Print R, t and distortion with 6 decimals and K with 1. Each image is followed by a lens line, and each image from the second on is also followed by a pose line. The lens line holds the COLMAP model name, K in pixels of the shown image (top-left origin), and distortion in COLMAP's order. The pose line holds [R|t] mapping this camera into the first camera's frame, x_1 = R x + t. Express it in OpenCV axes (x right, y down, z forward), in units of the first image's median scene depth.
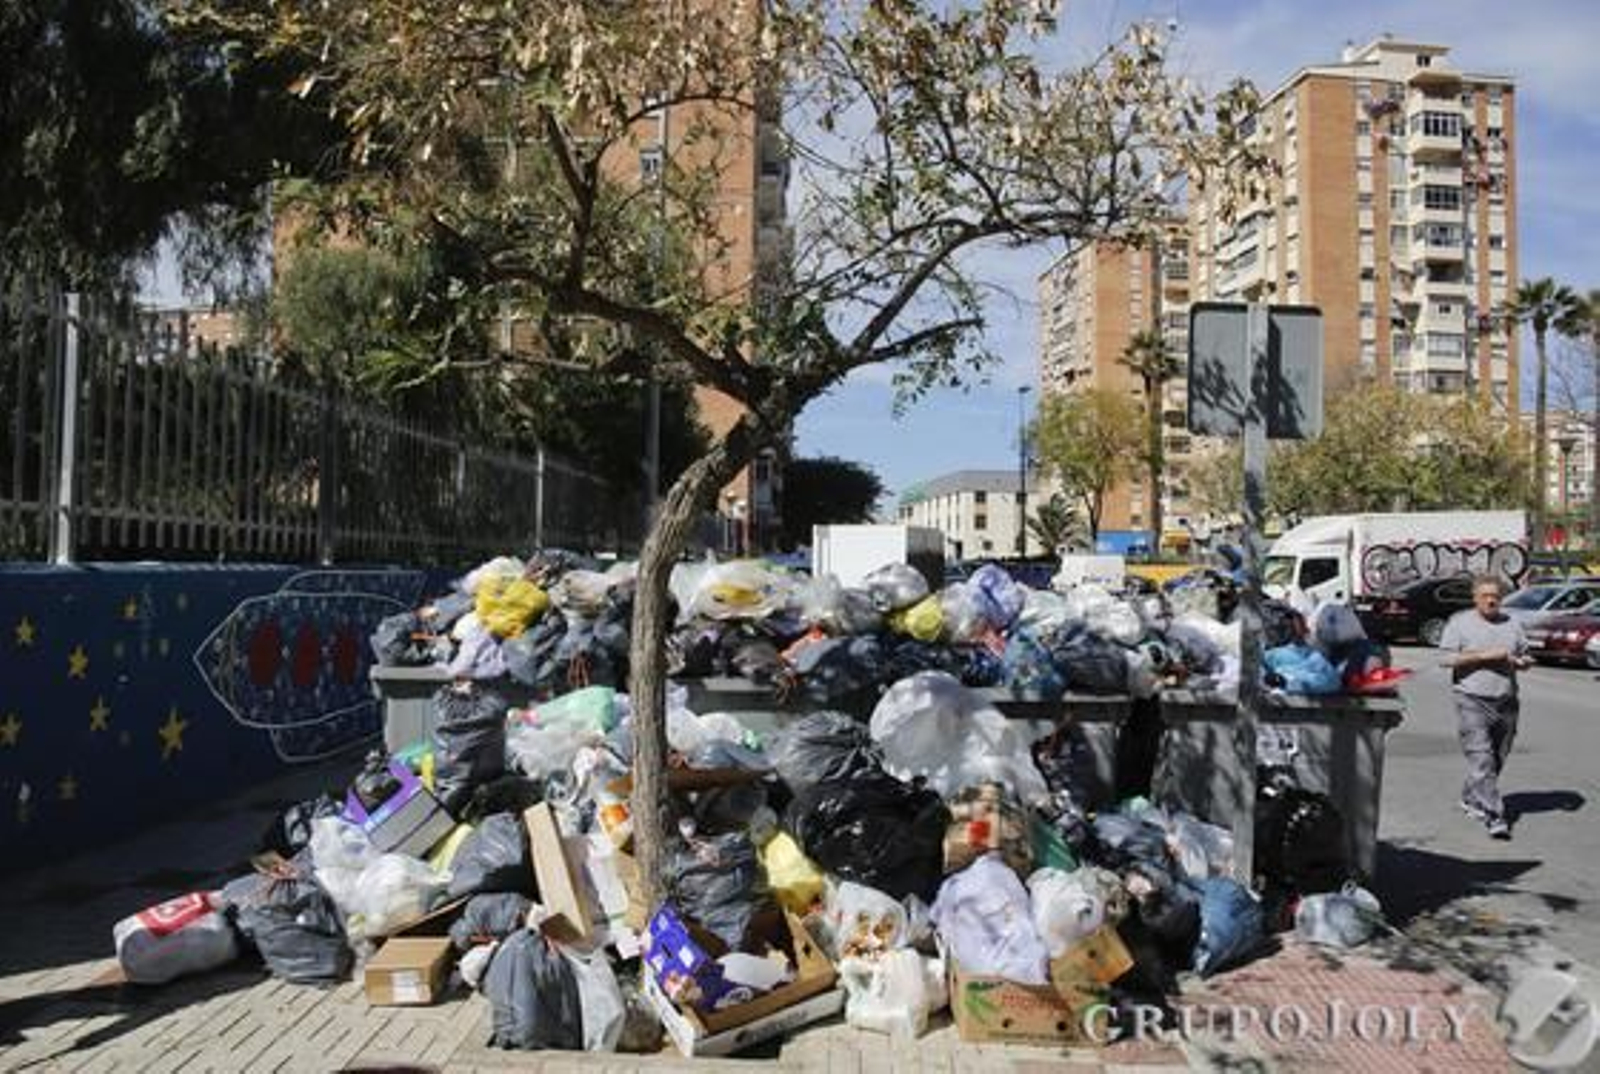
lens RADIAL K [[1100.6, 0, 798.0], [0, 1100.6, 529.8], [0, 0, 1]] dist [-0.099758, 0.079100]
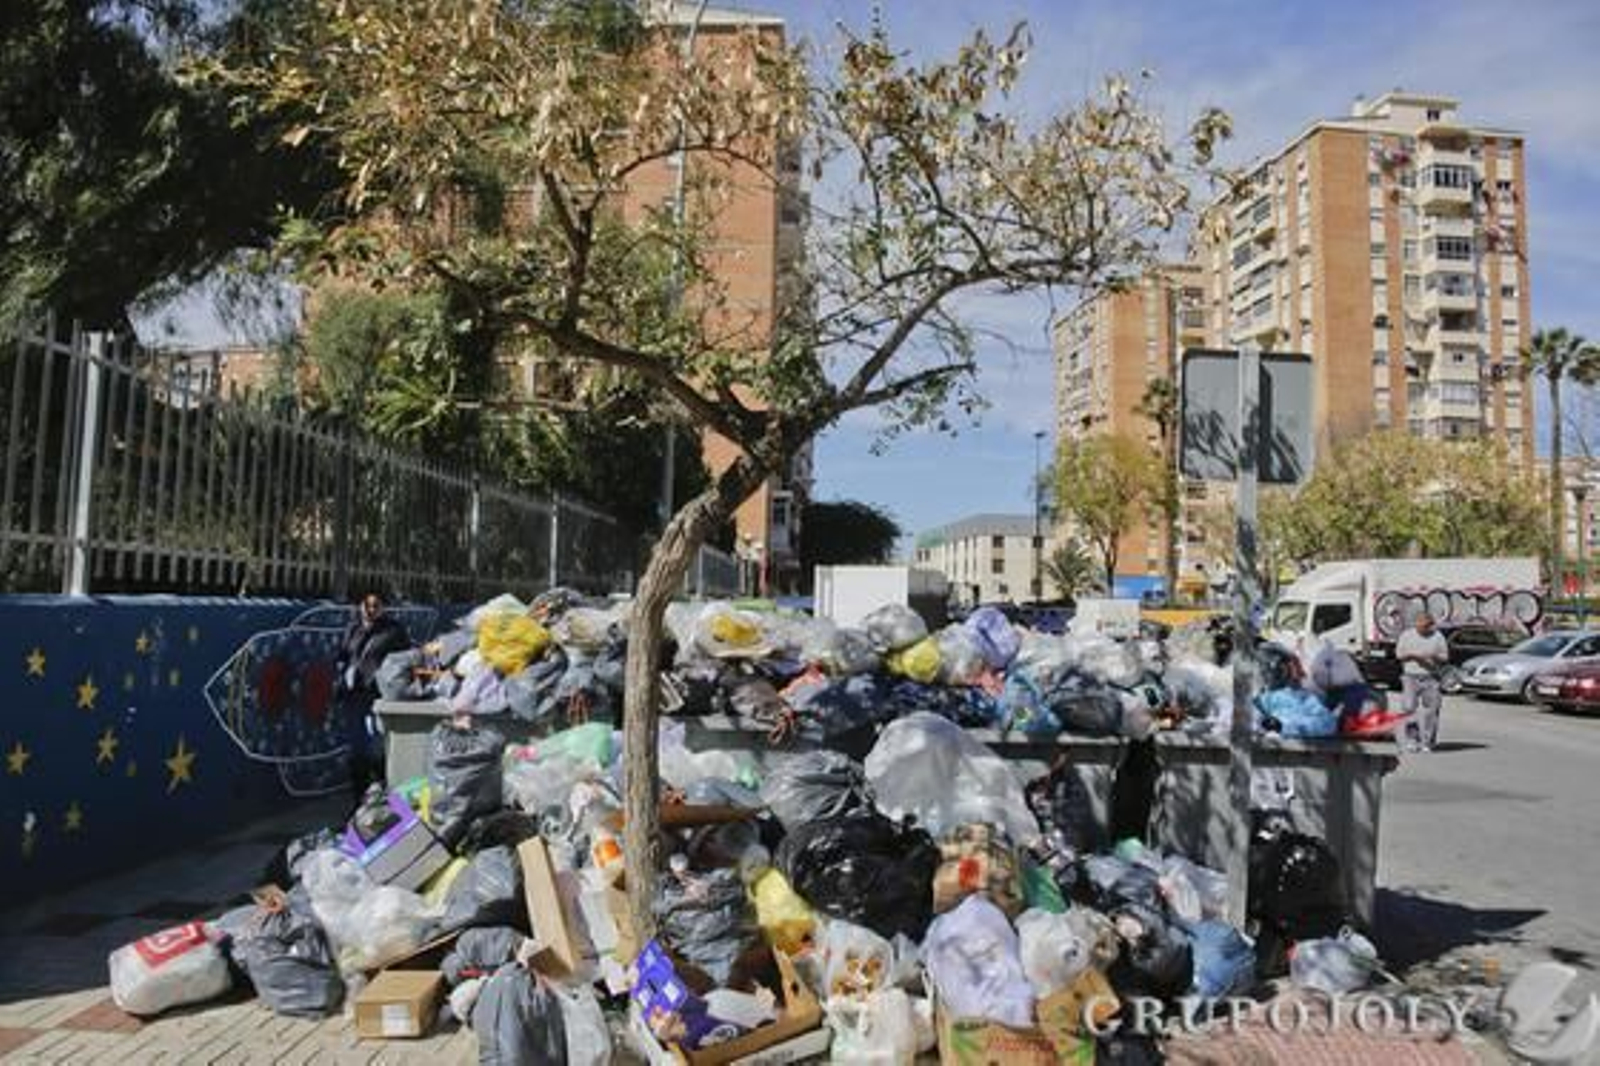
lens RADIAL K [[1092.4, 0, 804.1], [0, 1092.4, 528.3], [0, 0, 1]] dist [-0.099392, 0.077450]
pose [[0.999897, 0.008107, -0.011871, 0.018875], [-0.008579, 0.999151, -0.040297, 0.002169], [0.011534, 0.040394, 0.999117, -0.006304]]
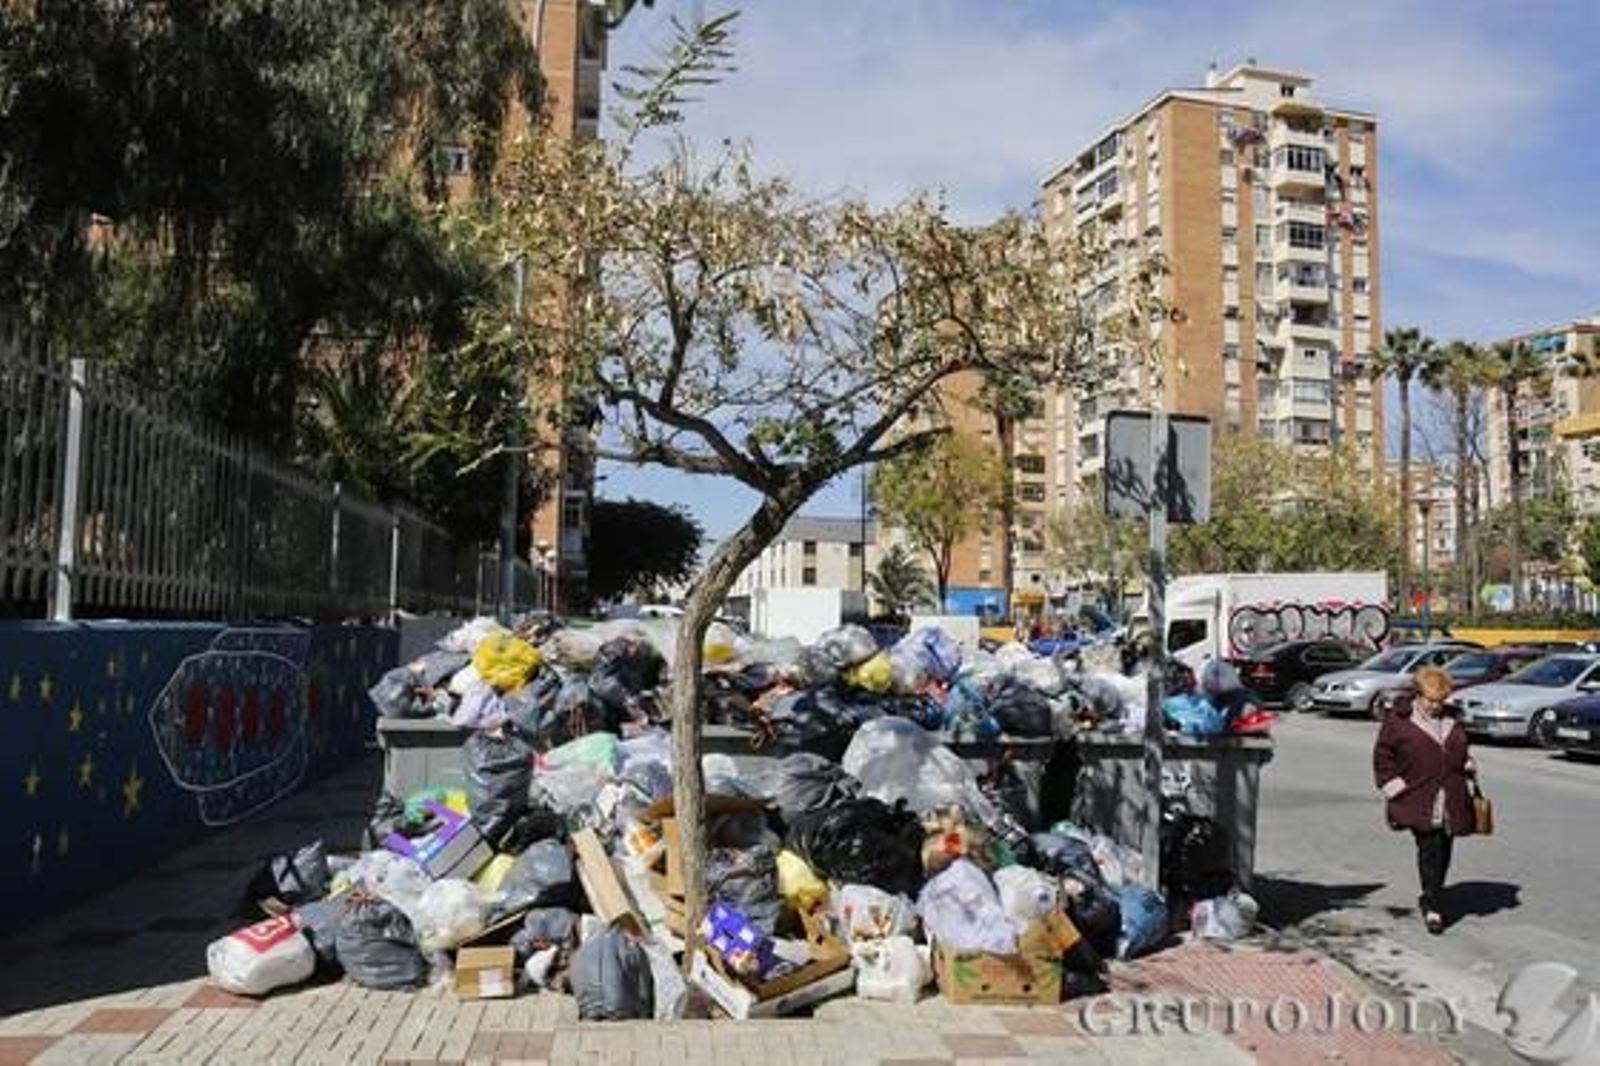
lens RADIAL K [[1294.5, 0, 802.1], [0, 1294.5, 526.0], [0, 0, 1]] dist [-0.075375, 0.087235]
pose [[0.986451, 0.015728, 0.163300, -0.192759], [-0.008411, 0.998934, -0.045399, -0.010274], [-0.163840, 0.043410, 0.985531, -0.335013]]
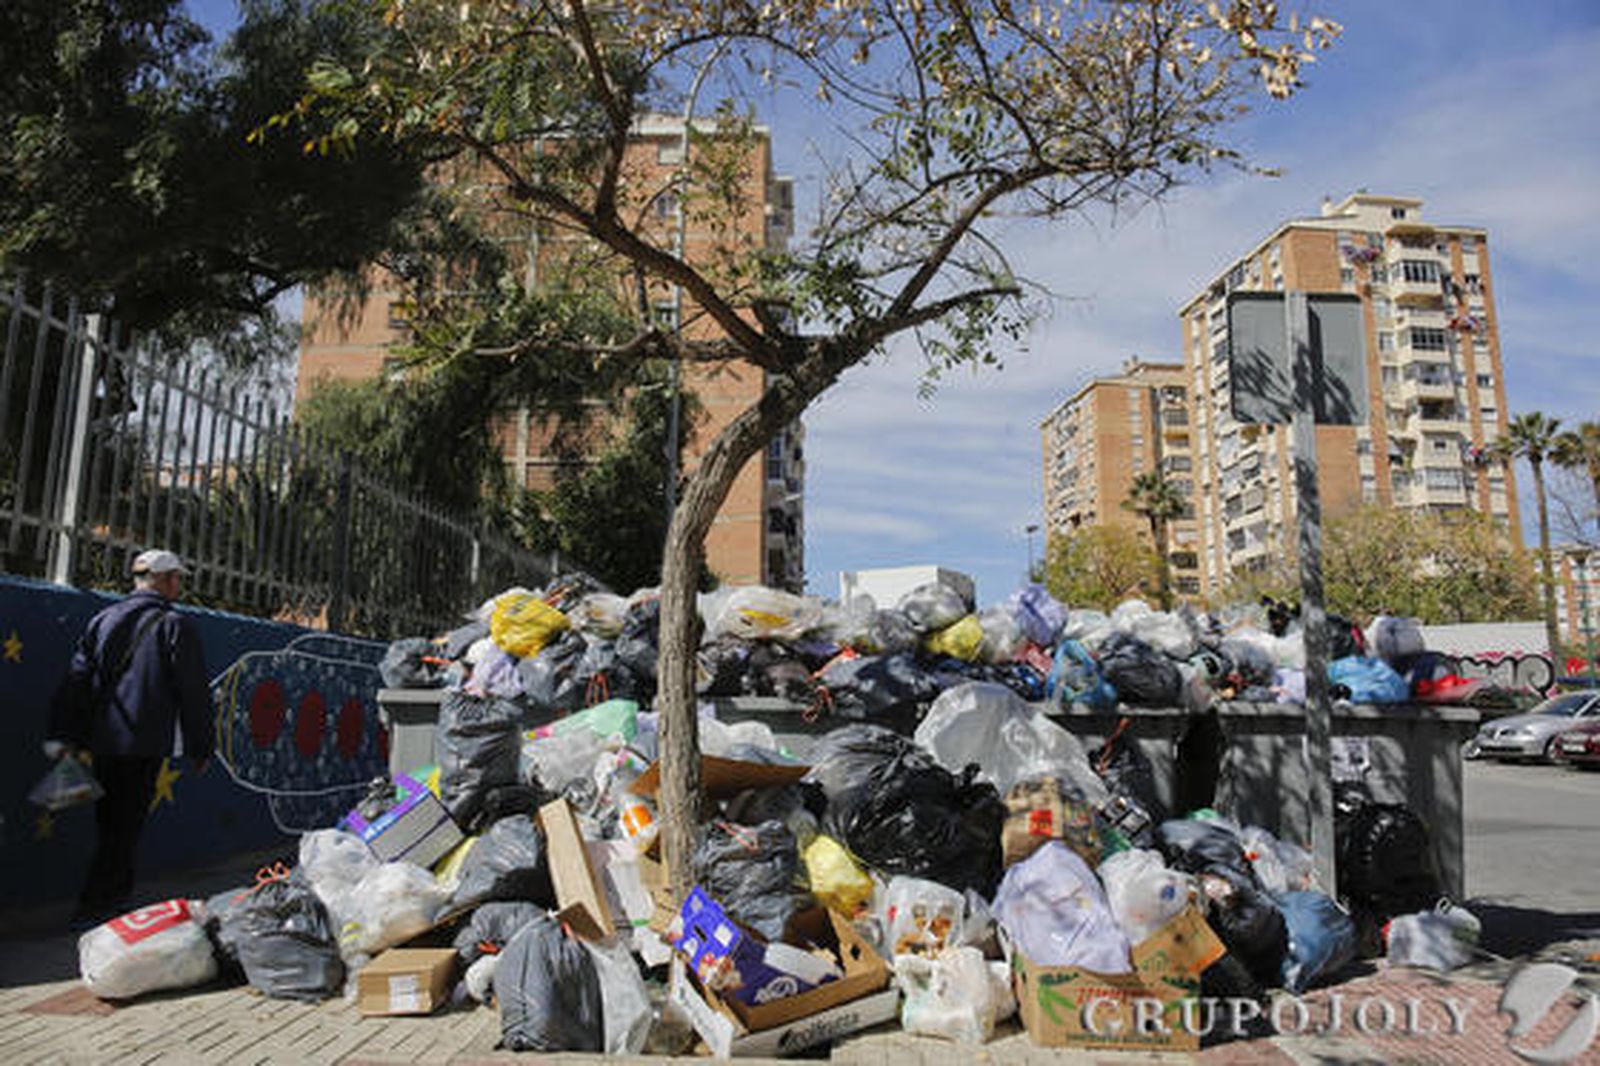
lens RADIAL K [[1092.4, 0, 804.1], [0, 1092.4, 528.3], [0, 0, 1]] dist [-0.099392, 0.077450]
pose [[0.999930, -0.011722, -0.001751, -0.021034], [0.011355, 0.989829, -0.141810, 0.126357], [0.003395, 0.141780, 0.989892, 0.057090]]
